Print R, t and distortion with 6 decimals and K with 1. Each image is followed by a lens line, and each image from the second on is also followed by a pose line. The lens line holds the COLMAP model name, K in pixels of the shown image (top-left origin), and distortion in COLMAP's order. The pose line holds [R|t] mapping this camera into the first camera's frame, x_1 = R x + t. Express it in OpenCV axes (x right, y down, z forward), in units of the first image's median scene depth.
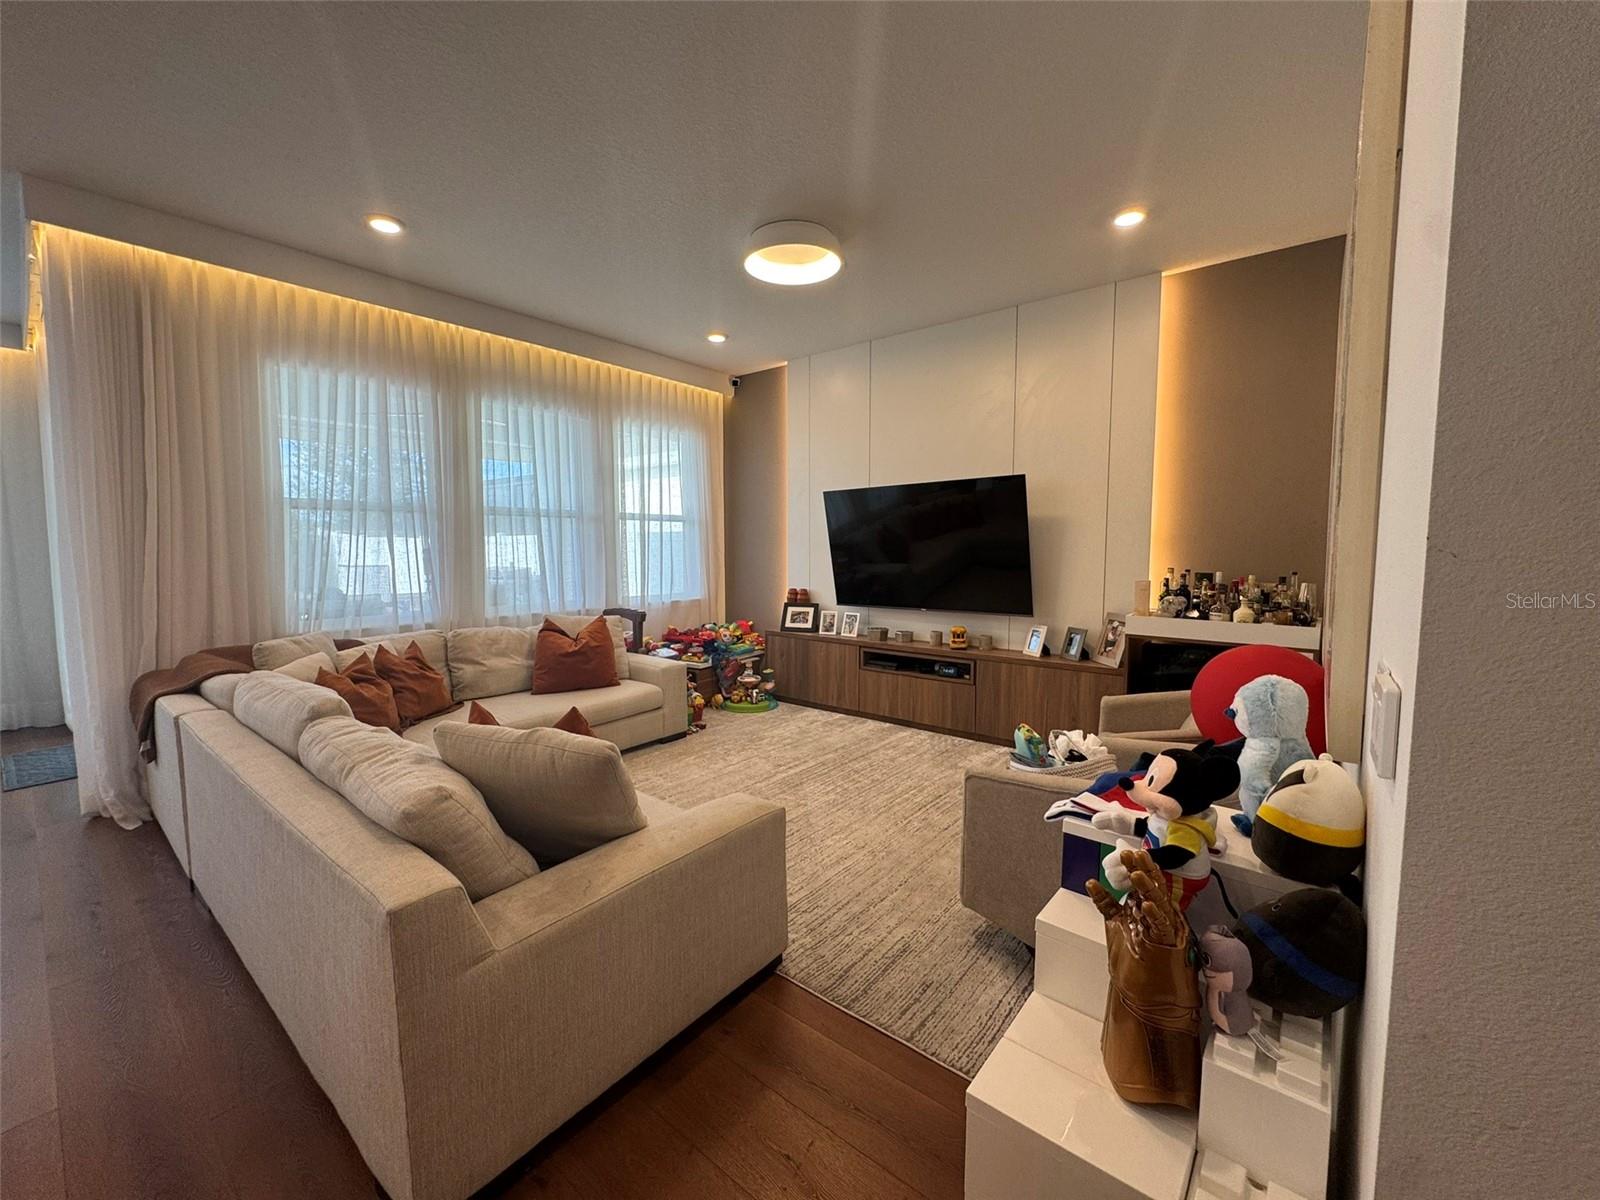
lens RADIAL K [[639.3, 0, 799.9], [0, 639.3, 598.7], [0, 0, 1]] dist [-0.004271, 0.000165]
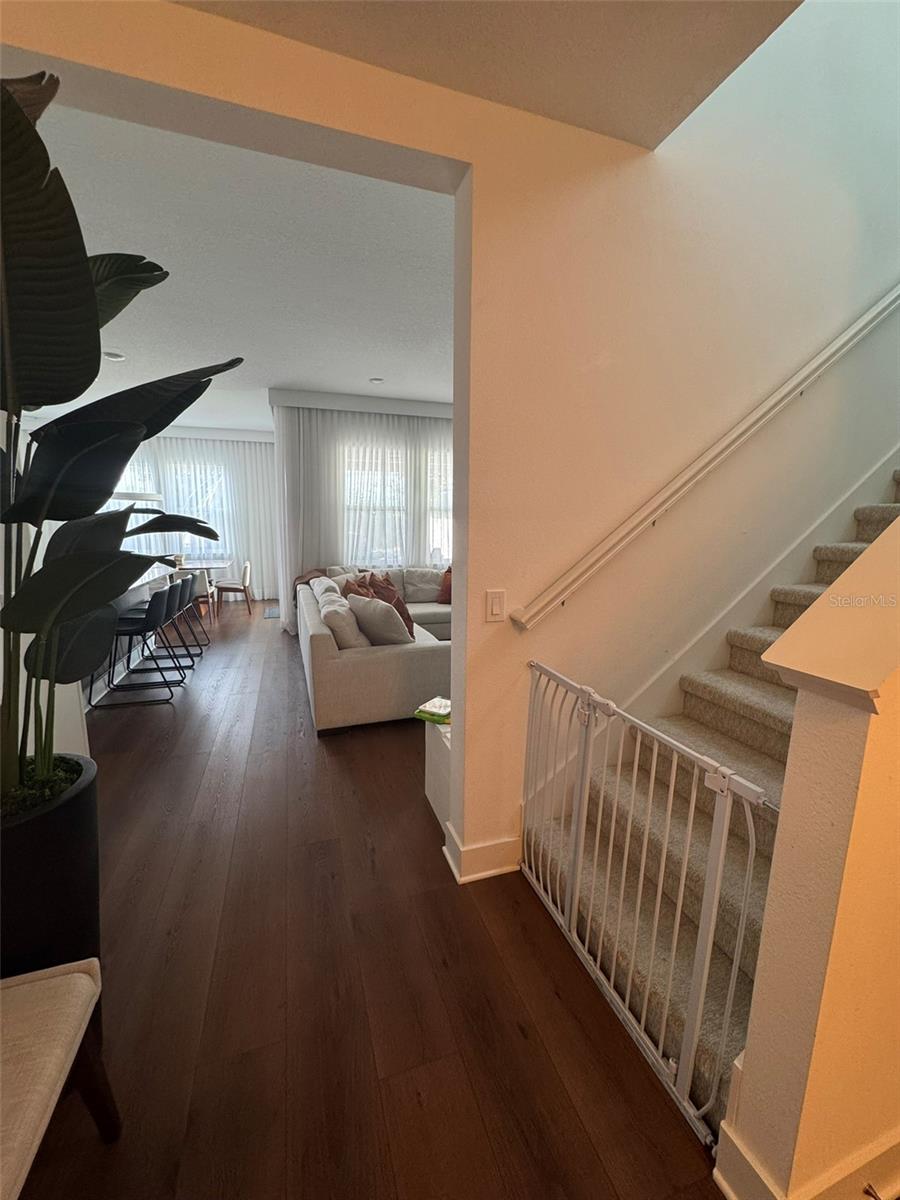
lens RADIAL K [[491.2, 0, 450.0], [0, 491.2, 600.0], [0, 0, 1]] dist [-0.000203, 0.000058]
pose [[0.839370, 0.095354, -0.535131, 0.391300], [-0.055721, 0.994401, 0.089791, -0.000069], [0.540696, -0.045549, 0.839984, -0.238796]]
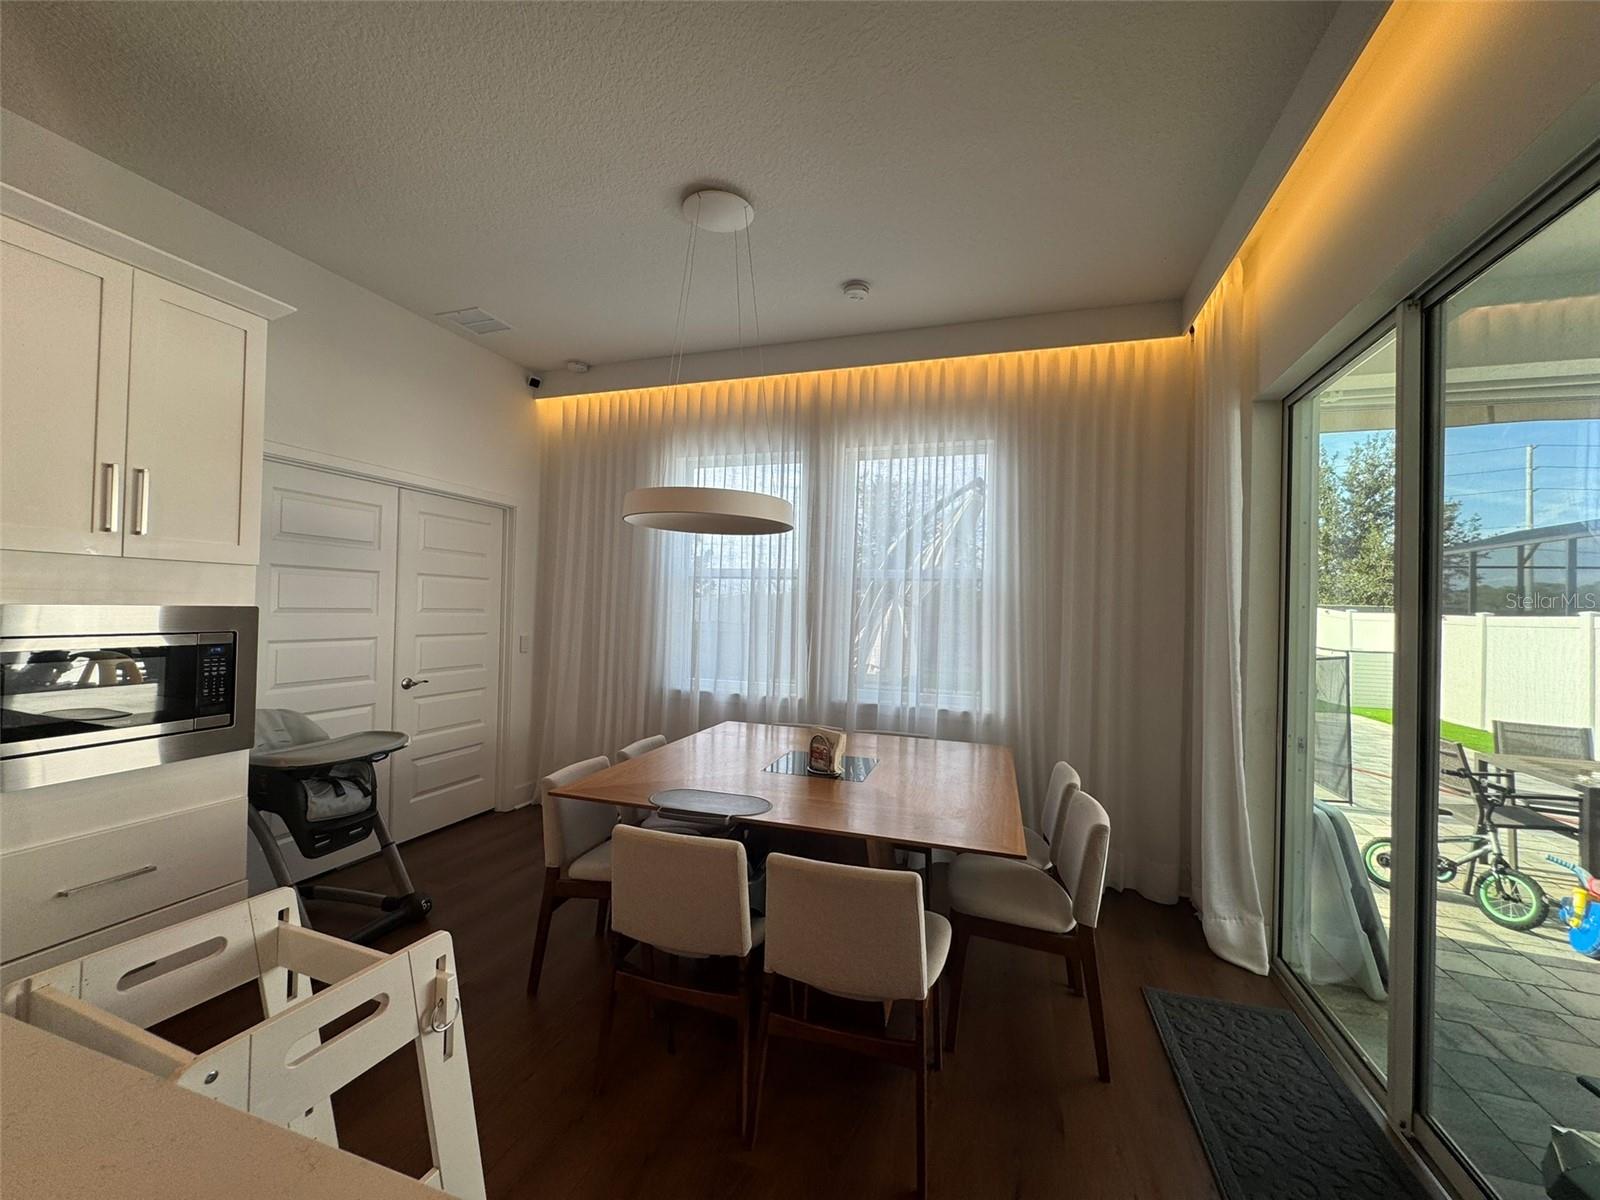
lens RADIAL K [[639.3, 0, 799.9], [0, 639.3, 598.7], [0, 0, 1]] dist [-0.004271, 0.000165]
pose [[0.353678, -0.001046, -0.935367, -0.756485], [-0.105085, 0.993624, -0.040846, -0.043089], [0.929445, 0.112739, 0.351313, 0.429194]]
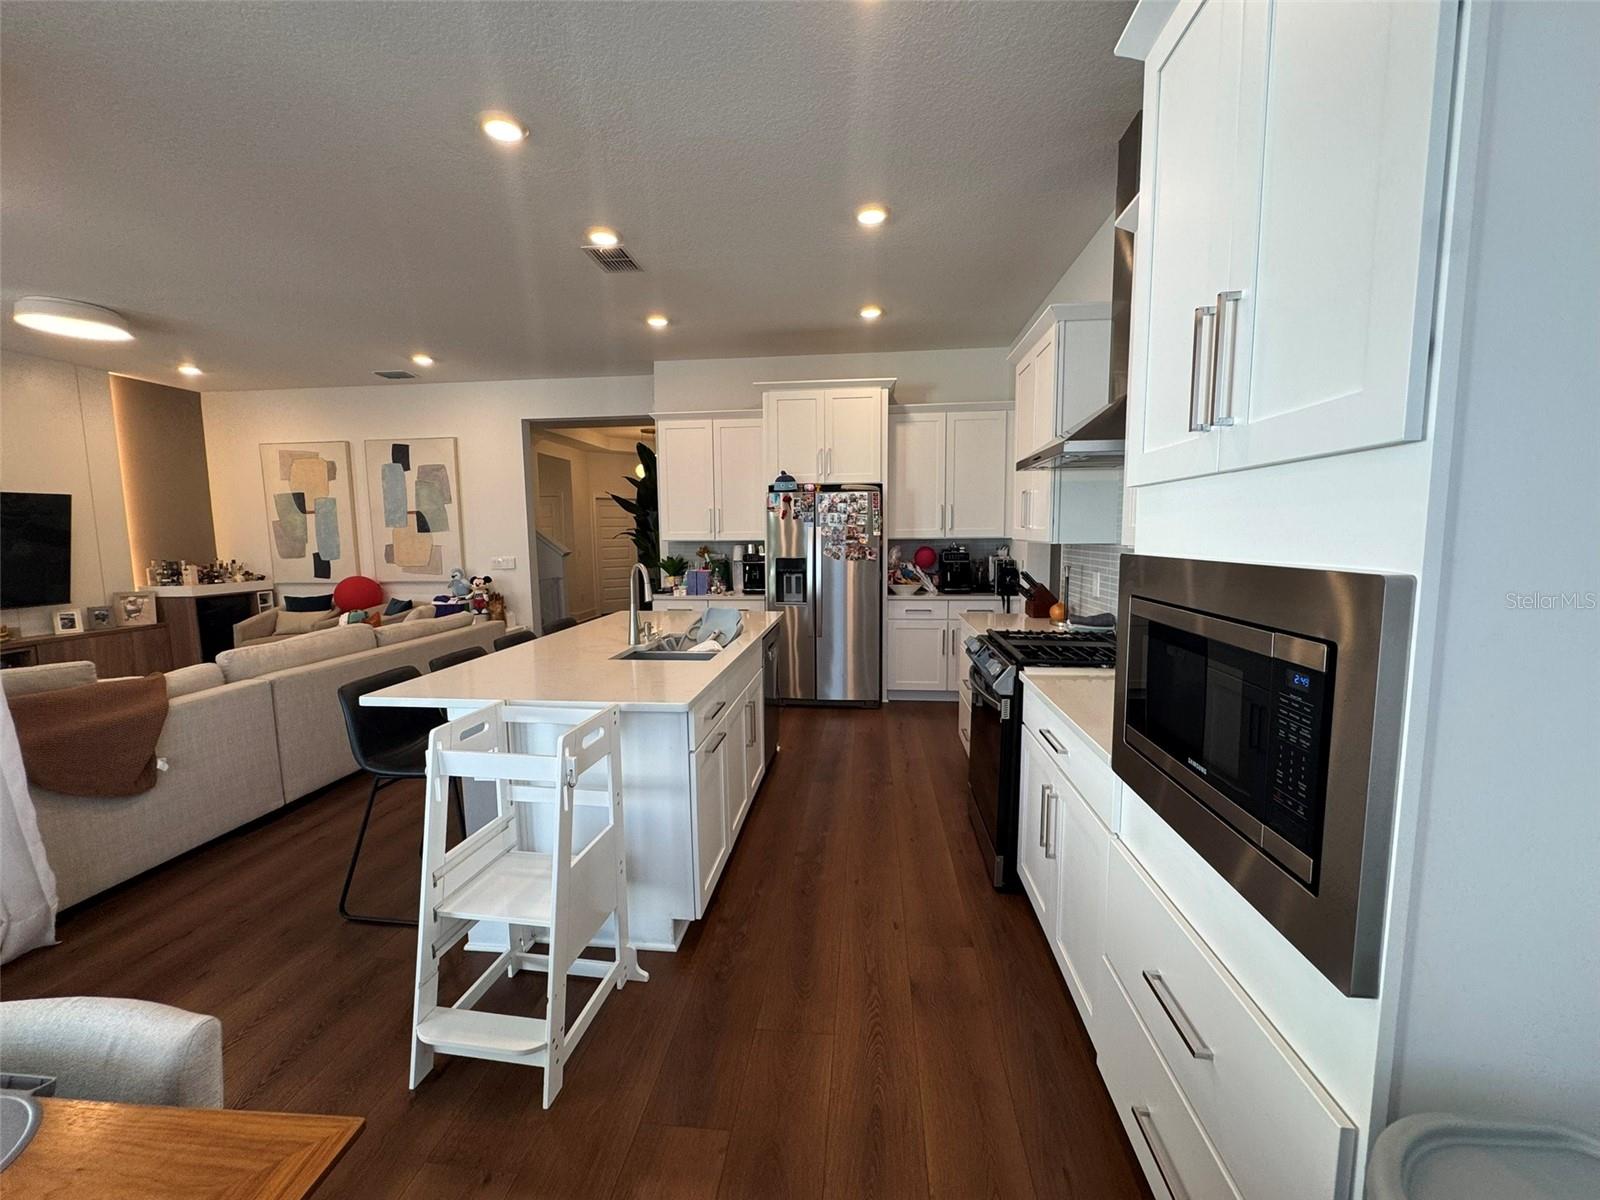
lens RADIAL K [[639.3, 0, 799.9], [0, 639.3, 598.7], [0, 0, 1]] dist [-0.004271, 0.000165]
pose [[-0.540334, -0.078070, 0.837821, -1.429966], [0.083468, 0.985803, 0.145689, -0.041209], [-0.837301, 0.148652, -0.526146, 0.410615]]
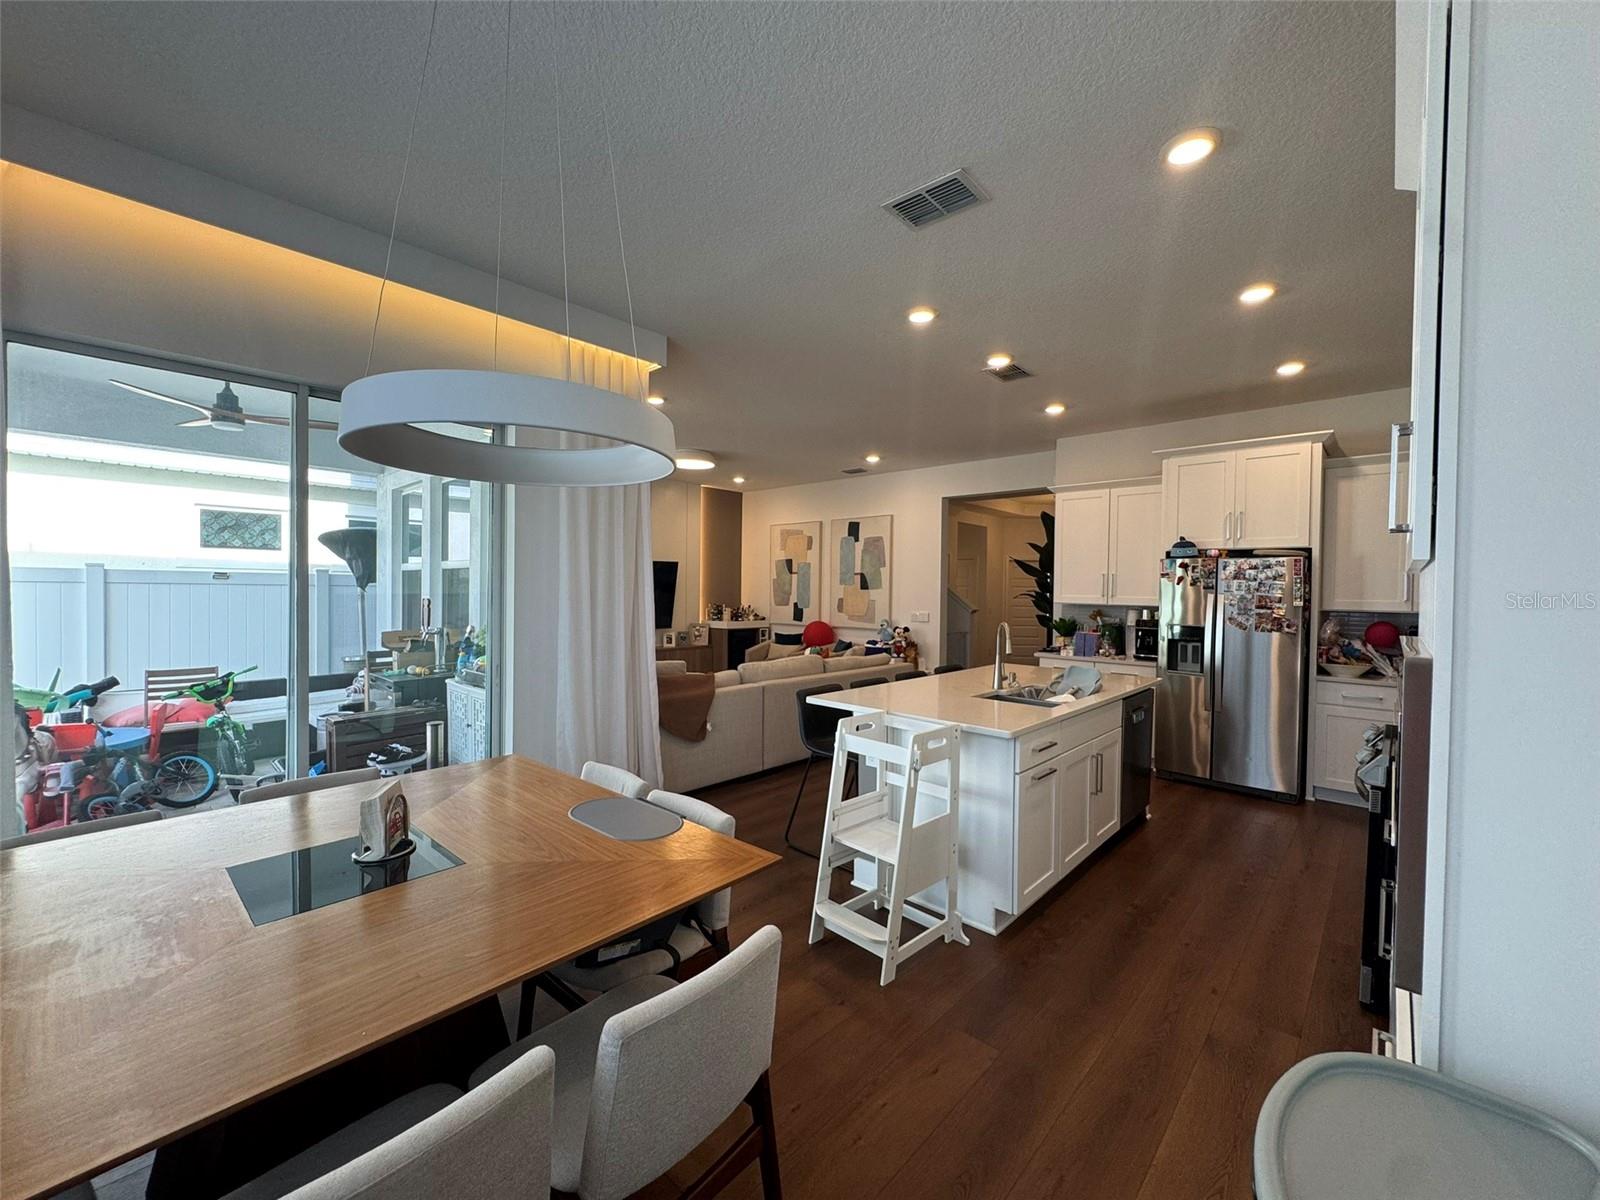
lens RADIAL K [[639.3, 0, 799.9], [0, 639.3, 598.7], [0, 0, 1]] dist [-0.004271, 0.000165]
pose [[0.073291, -0.010700, 0.997253, -1.600654], [0.069363, 0.997576, 0.005606, -0.046594], [-0.994896, 0.068762, 0.073856, 0.391398]]
